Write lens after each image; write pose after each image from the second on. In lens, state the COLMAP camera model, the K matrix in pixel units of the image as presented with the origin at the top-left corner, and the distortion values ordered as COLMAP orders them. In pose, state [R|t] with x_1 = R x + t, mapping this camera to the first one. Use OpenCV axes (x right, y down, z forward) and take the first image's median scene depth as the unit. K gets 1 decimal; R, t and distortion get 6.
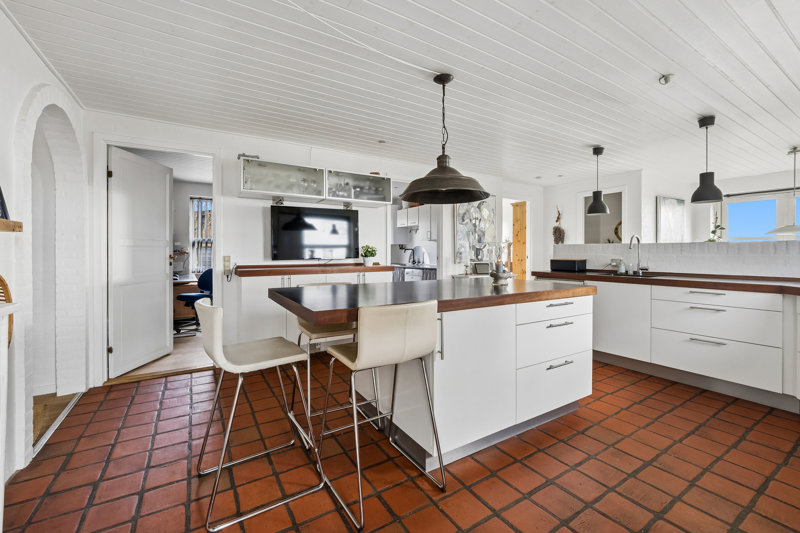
lens RADIAL K [[332.8, 0, 390.3], [0, 332.8, 256.2], [0, 0, 1]] dist [-0.004735, 0.000040]
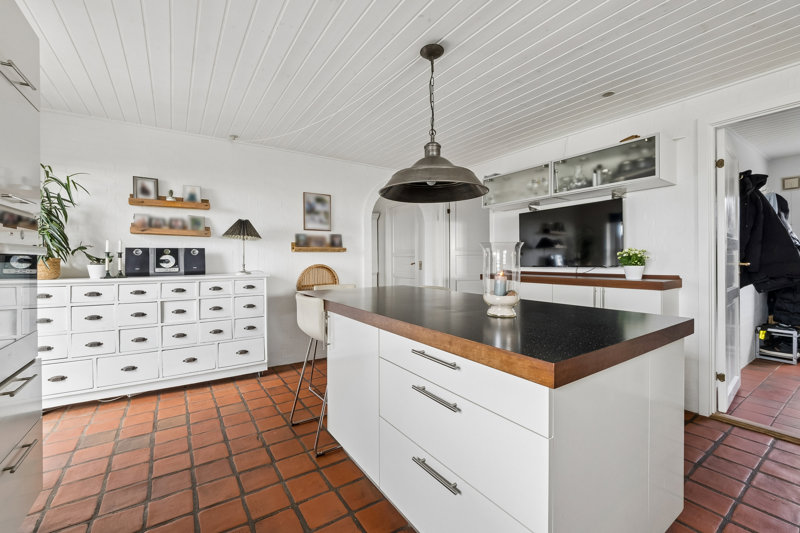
lens RADIAL K [[332.8, 0, 399.0], [0, 332.8, 260.0], [0, 0, 1]] dist [-0.004735, 0.000040]
pose [[0.053056, 0.002062, -0.998589, 0.672385], [-0.007630, 0.999970, 0.001659, -0.008596], [0.998562, 0.007531, 0.053070, 0.593602]]
